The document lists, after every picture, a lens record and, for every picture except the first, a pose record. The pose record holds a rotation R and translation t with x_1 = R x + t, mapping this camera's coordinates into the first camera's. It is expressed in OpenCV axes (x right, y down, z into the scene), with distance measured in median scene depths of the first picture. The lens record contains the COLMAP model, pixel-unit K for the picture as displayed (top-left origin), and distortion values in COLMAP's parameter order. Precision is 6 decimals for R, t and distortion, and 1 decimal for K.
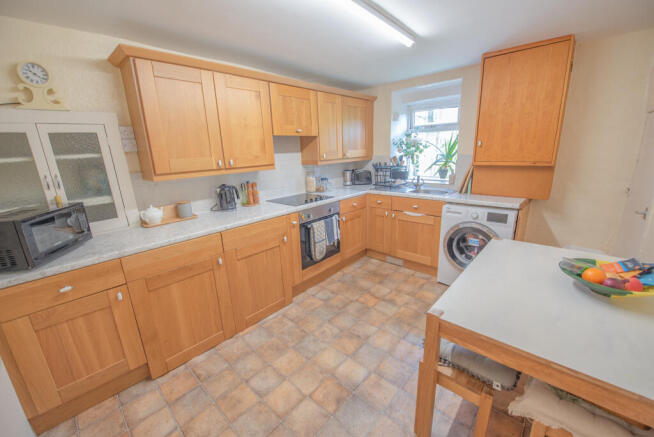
lens RADIAL K [[264.4, 0, 327.0], [0, 264.4, 218.5], [0, 0, 1]] dist [-0.020142, -0.000454]
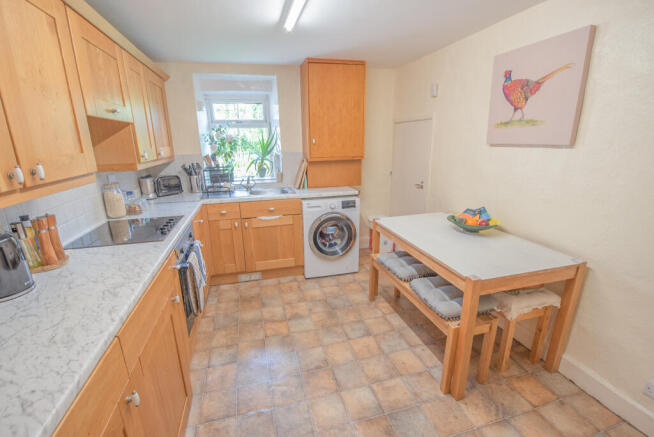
lens RADIAL K [[280.9, 0, 327.0], [0, 280.9, 218.5], [0, 0, 1]] dist [-0.021518, -0.000266]
pose [[0.536336, -0.197673, 0.820530, -0.377077], [0.209673, 0.972915, 0.097332, -0.070543], [-0.817546, 0.119840, 0.563256, 0.315029]]
